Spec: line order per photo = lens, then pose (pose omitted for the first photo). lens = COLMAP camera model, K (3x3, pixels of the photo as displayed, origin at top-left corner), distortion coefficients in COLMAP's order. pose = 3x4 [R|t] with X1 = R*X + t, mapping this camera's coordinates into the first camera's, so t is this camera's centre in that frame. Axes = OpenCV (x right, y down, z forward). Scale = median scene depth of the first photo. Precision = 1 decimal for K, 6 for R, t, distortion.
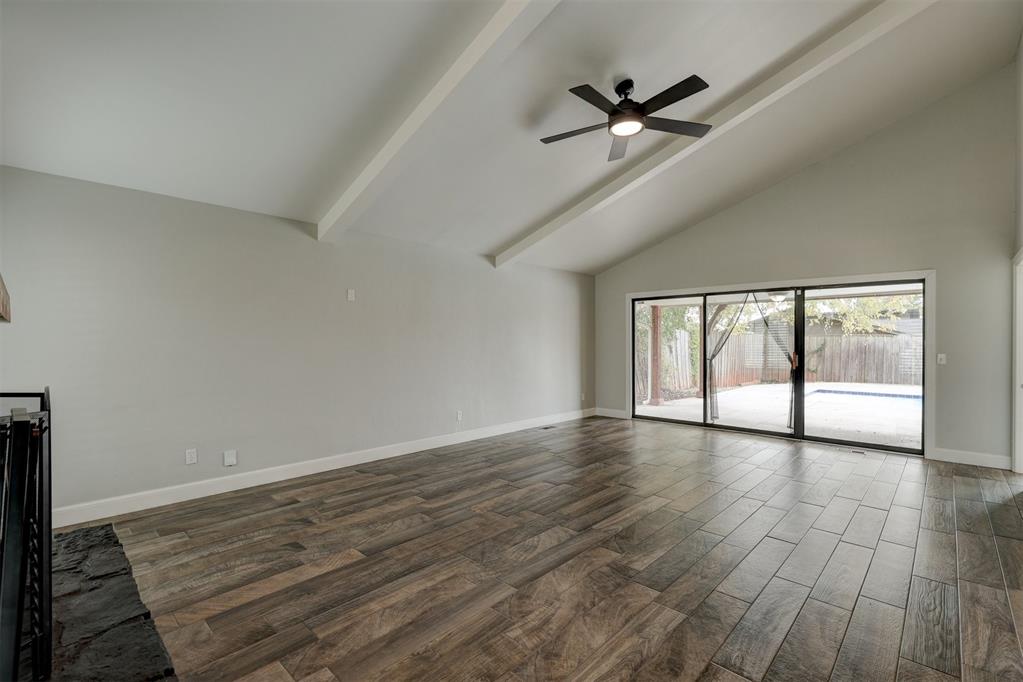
lens RADIAL K [[460.0, 0, 511.5], [0, 460.0, 341.0], [0, 0, 1]] dist [0.000455, -0.000078]
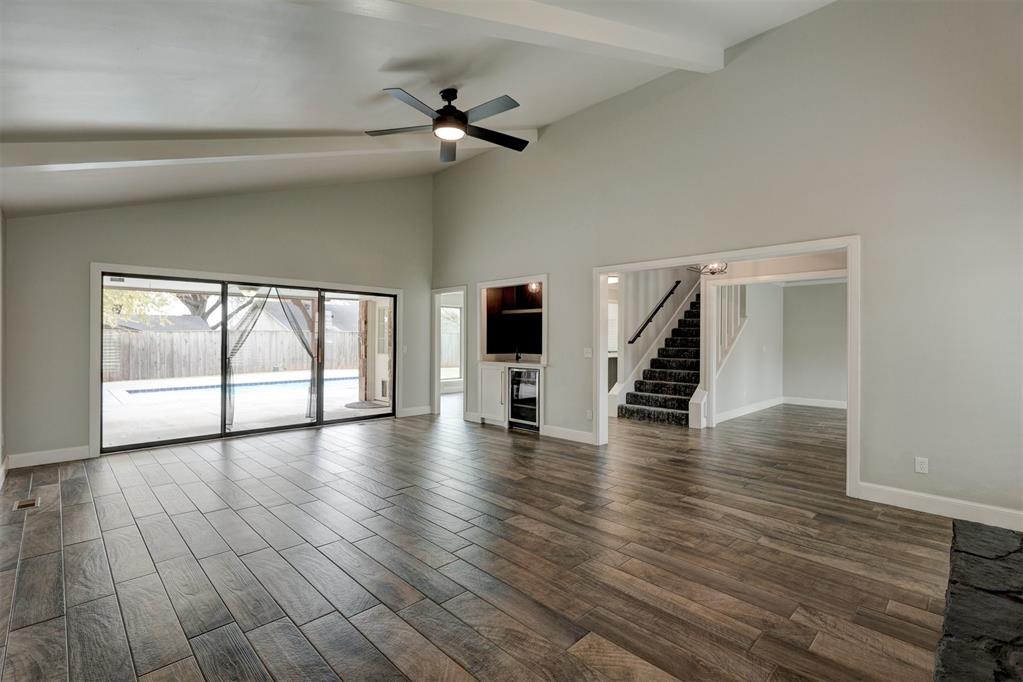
lens RADIAL K [[464.8, 0, 511.8], [0, 464.8, 333.7], [0, 0, 1]] dist [-0.001916, -0.000183]
pose [[0.029335, 0.009619, 0.999523, -0.595970], [-0.004556, 0.999945, -0.009489, 0.000709], [-0.999559, -0.004275, 0.029377, 0.621270]]
